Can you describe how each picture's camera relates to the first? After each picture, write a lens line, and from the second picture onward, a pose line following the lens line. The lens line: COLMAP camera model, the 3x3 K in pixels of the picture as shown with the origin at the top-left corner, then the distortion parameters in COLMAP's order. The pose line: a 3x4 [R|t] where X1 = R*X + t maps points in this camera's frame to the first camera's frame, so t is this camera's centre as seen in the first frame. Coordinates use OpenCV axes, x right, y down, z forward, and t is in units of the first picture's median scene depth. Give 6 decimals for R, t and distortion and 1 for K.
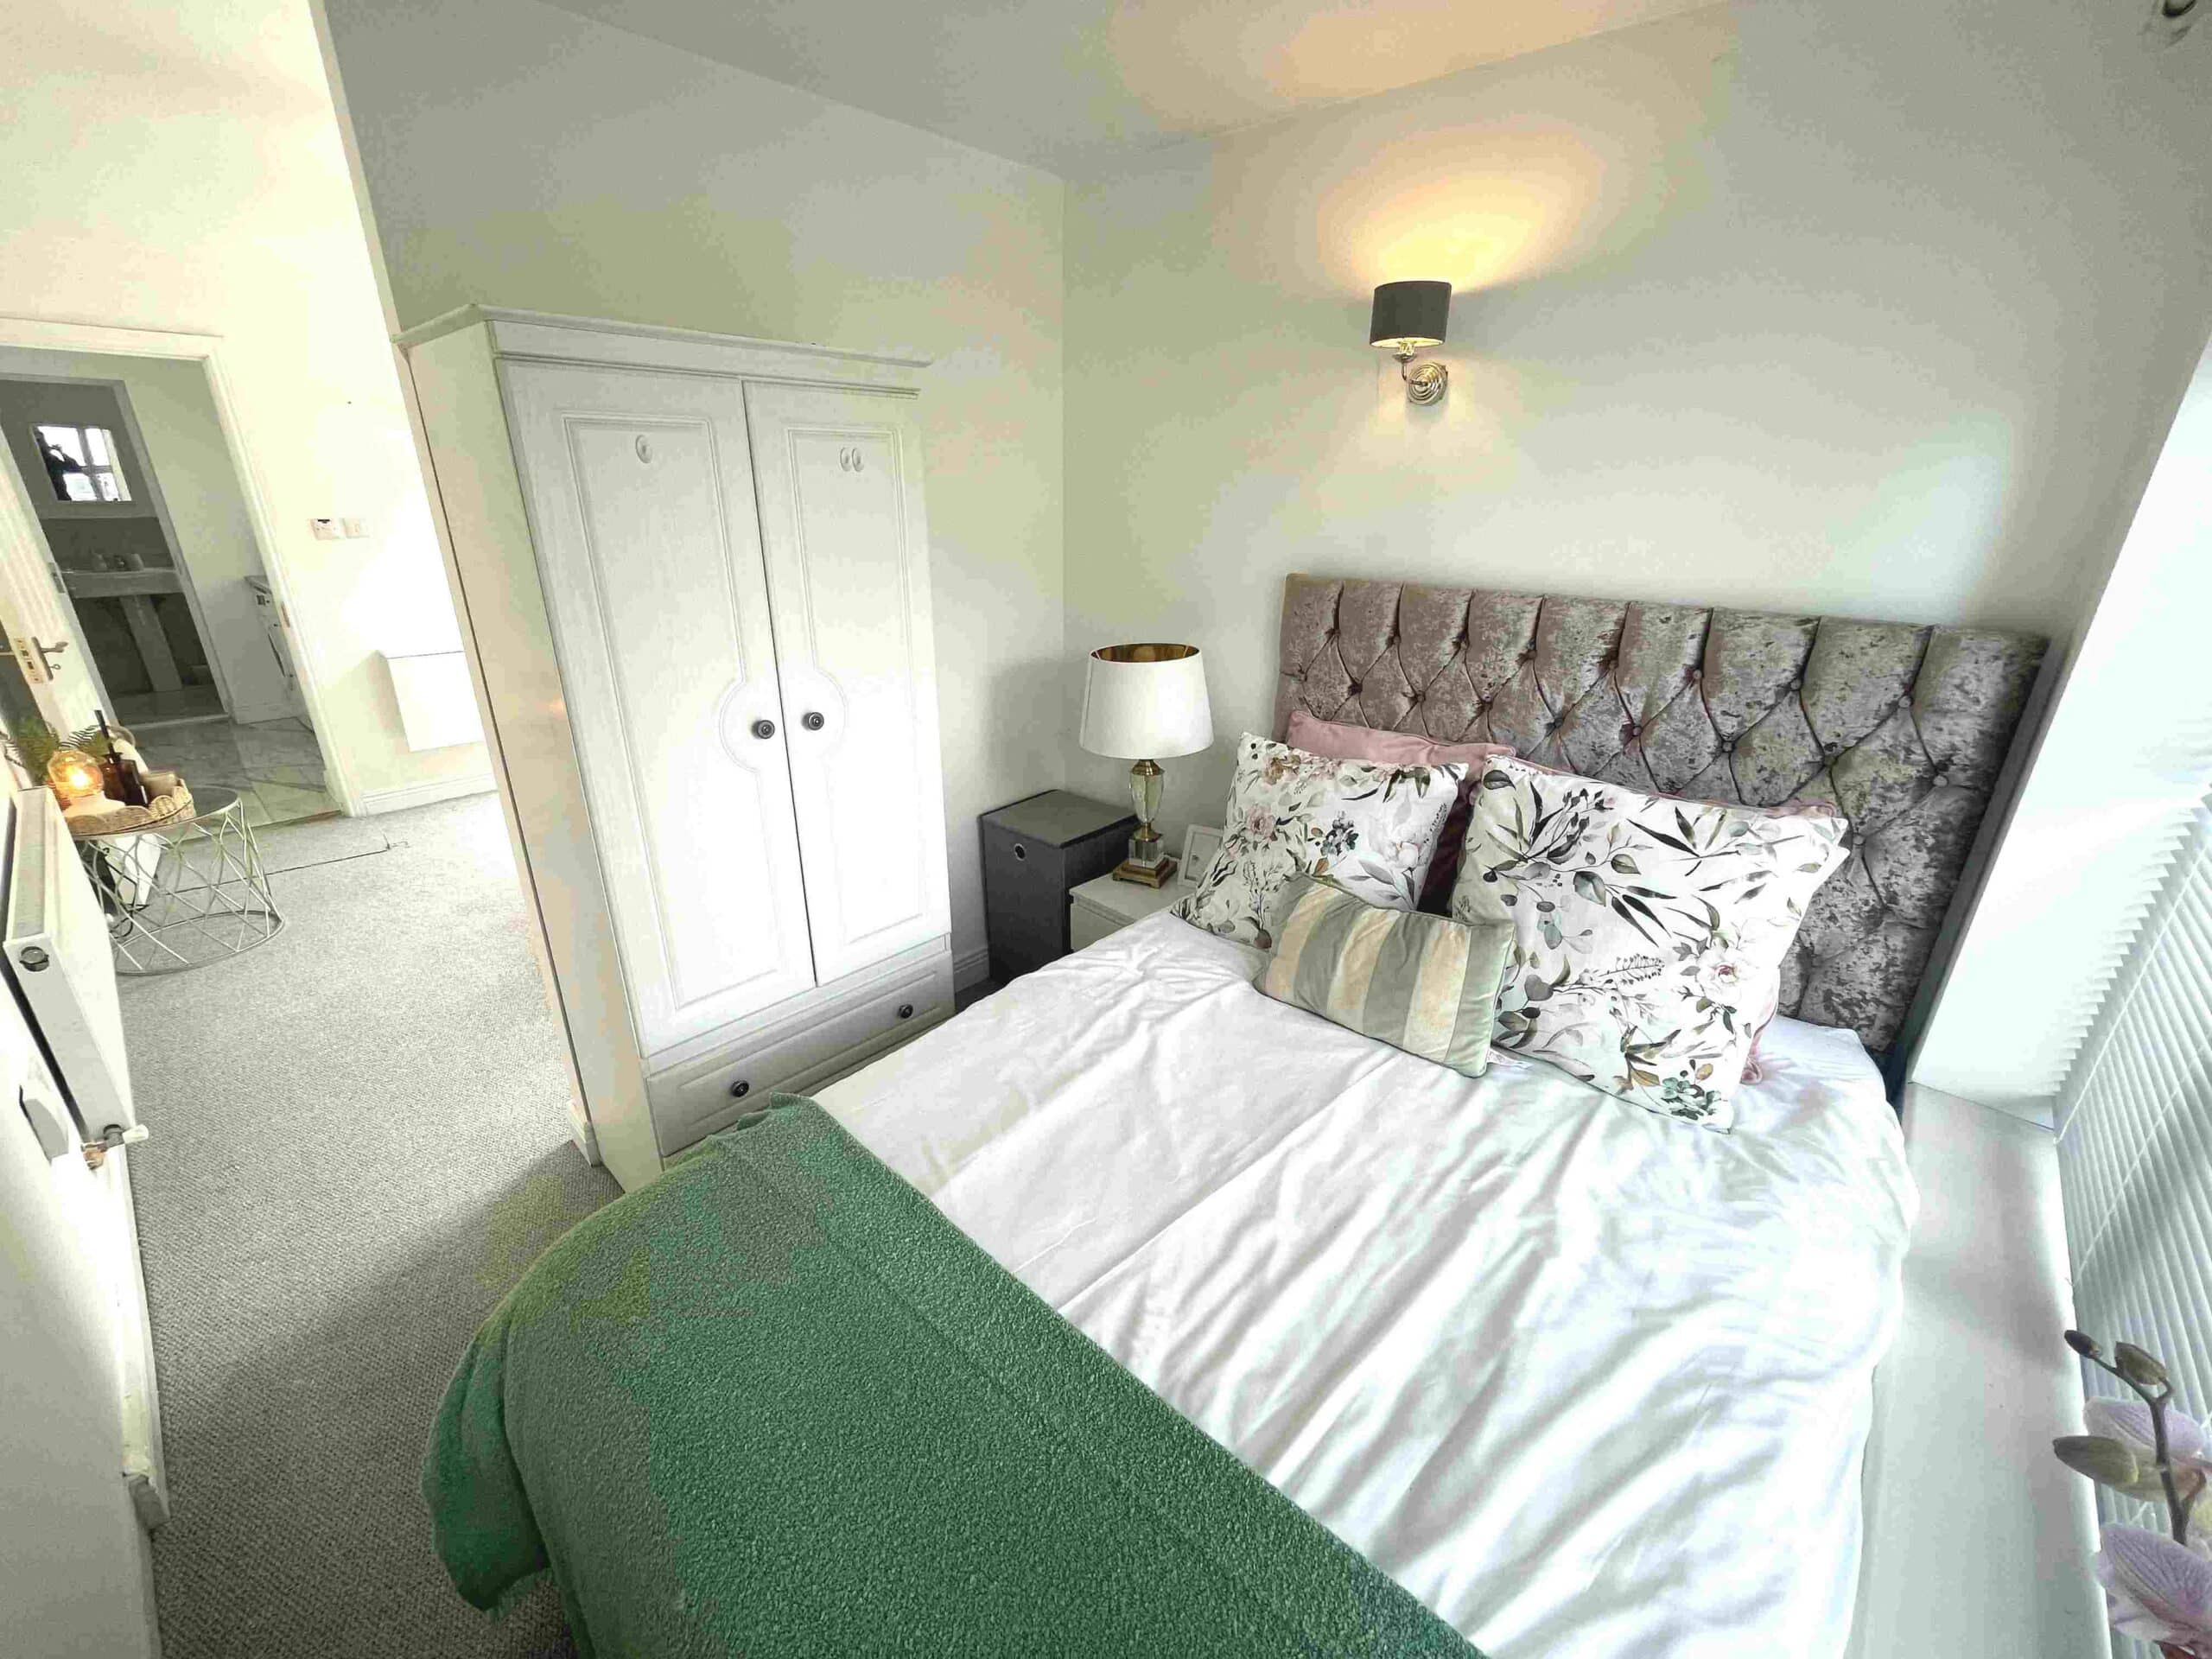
lens RADIAL K [[892.4, 0, 1093.9], [0, 892.4, 830.5], [0, 0, 1]] dist [-0.003557, 0.000261]
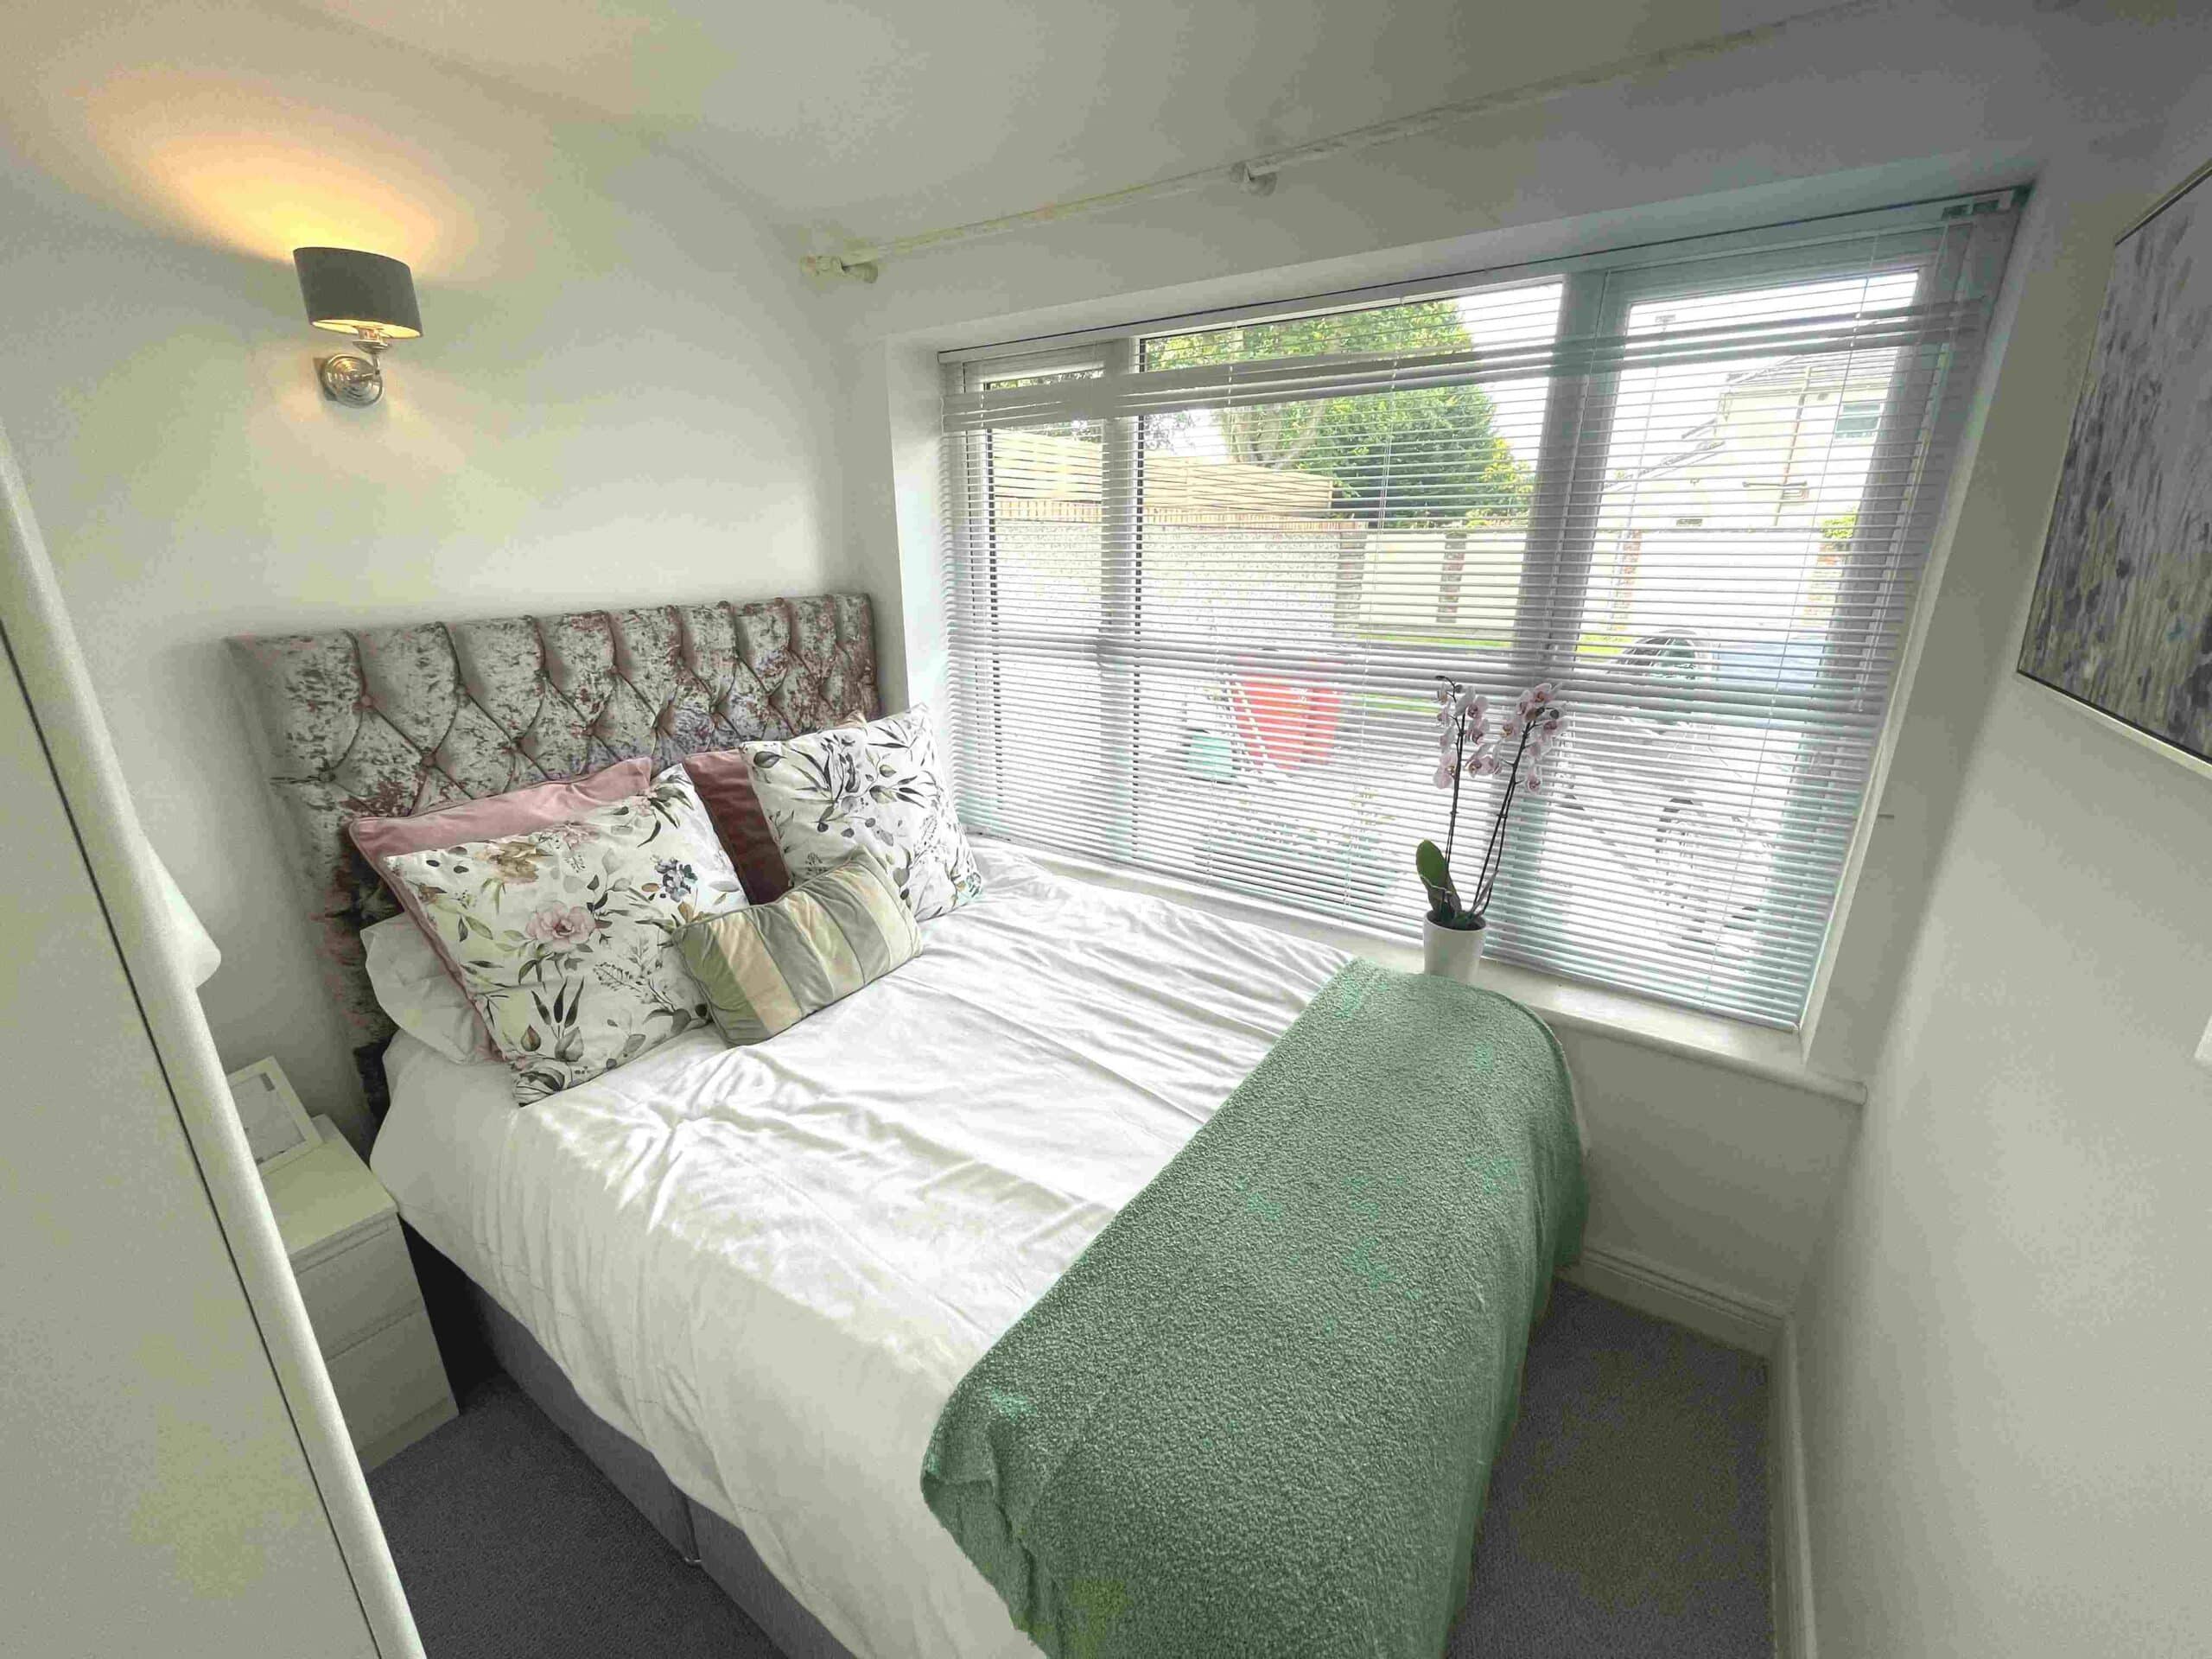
lens RADIAL K [[892.4, 0, 1101.9], [0, 892.4, 839.6], [0, 0, 1]] dist [-0.003557, 0.000261]
pose [[-0.148871, -0.331200, 0.931742, -0.735811], [0.355144, 0.861469, 0.362965, -0.235331], [-0.922882, 0.384937, -0.010624, 0.661930]]
